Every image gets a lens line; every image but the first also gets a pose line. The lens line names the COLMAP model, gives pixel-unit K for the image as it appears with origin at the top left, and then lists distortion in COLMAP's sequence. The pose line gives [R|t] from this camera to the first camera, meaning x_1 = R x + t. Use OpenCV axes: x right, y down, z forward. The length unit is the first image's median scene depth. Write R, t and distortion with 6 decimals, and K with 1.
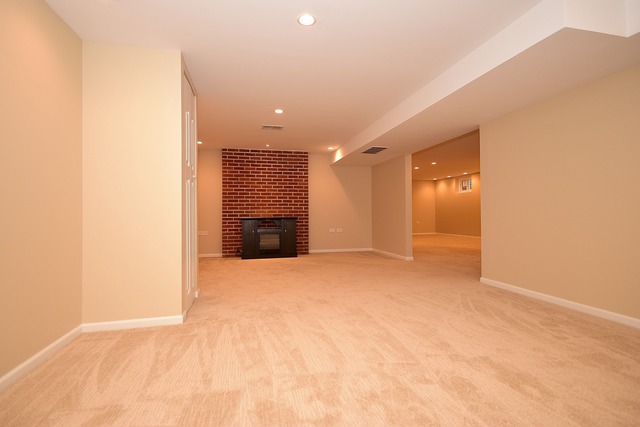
lens RADIAL K [[308.4, 0, 317.5], [0, 308.4, 207.4], [0, 0, 1]] dist [0.021229, 0.000077]
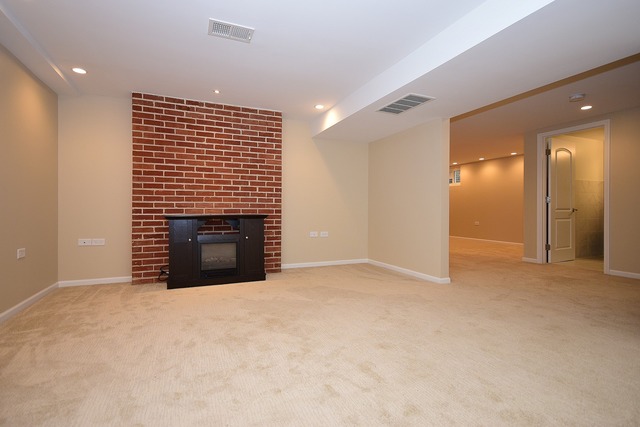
lens RADIAL K [[308.4, 0, 317.5], [0, 308.4, 207.4], [0, 0, 1]] dist [0.021229, 0.000077]
pose [[0.984265, 0.011213, 0.176344, -0.070901], [-0.014147, 0.999781, 0.015391, 0.005957], [-0.176133, -0.017644, 0.984208, 0.364249]]
